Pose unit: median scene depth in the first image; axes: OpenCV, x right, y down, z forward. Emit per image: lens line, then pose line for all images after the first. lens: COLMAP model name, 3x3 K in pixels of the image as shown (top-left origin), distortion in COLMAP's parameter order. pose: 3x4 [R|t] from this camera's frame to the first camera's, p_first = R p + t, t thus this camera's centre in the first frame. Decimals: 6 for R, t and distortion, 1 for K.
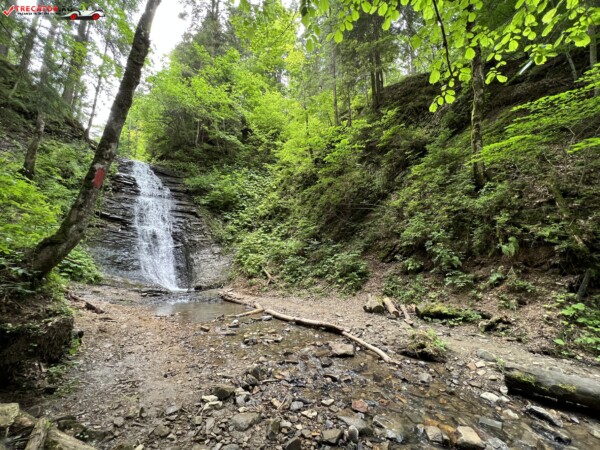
lens RADIAL K [[241.1, 0, 301.0], [0, 241.1, 226.1], [0, 0, 1]] dist [-0.001413, 0.000351]
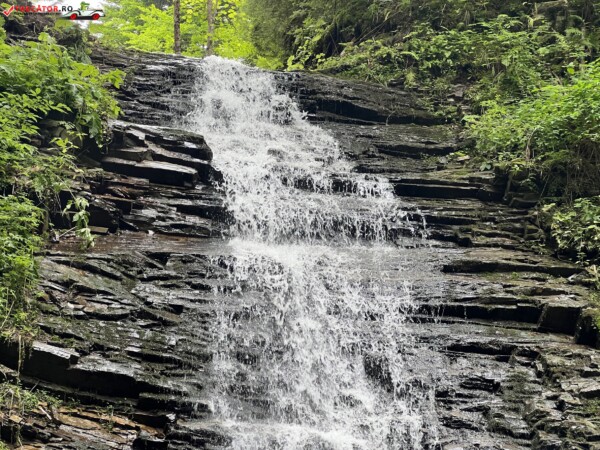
lens RADIAL K [[1347.8, 0, 302.3], [0, 1347.8, 196.2], [0, 0, 1]] dist [0.221459, 0.000000]
pose [[0.850086, -0.160101, -0.501719, -0.195857], [0.056596, 0.974926, -0.215210, 0.041920], [0.523595, 0.154552, 0.837832, 0.298180]]
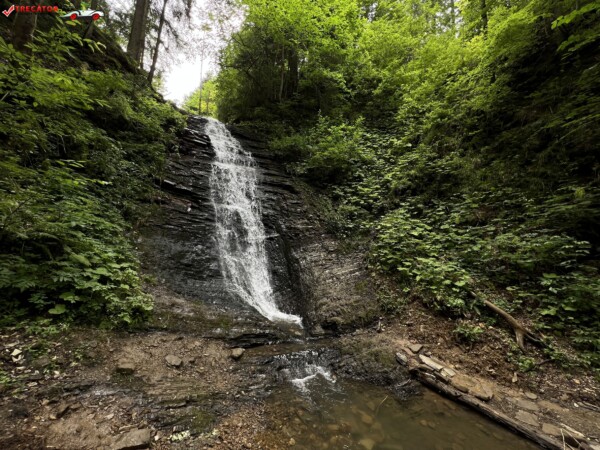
lens RADIAL K [[241.1, 0, 300.0], [0, 241.1, 226.4], [0, 0, 1]] dist [-0.001413, 0.000351]
pose [[0.974013, 0.020098, -0.225597, -0.296423], [-0.009538, 0.998811, 0.047804, 0.025013], [0.226290, -0.044410, 0.973047, 0.407250]]
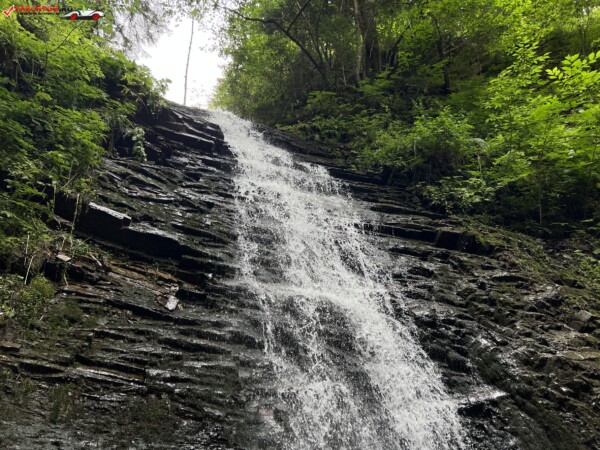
lens RADIAL K [[454.7, 0, 302.6], [0, 454.7, 223.7], [0, 0, 1]] dist [0.060958, -0.071496]
pose [[0.944636, -0.129539, -0.301467, -0.506314], [0.041722, 0.958733, -0.281230, 0.049739], [0.325457, 0.253082, 0.911058, 0.652801]]
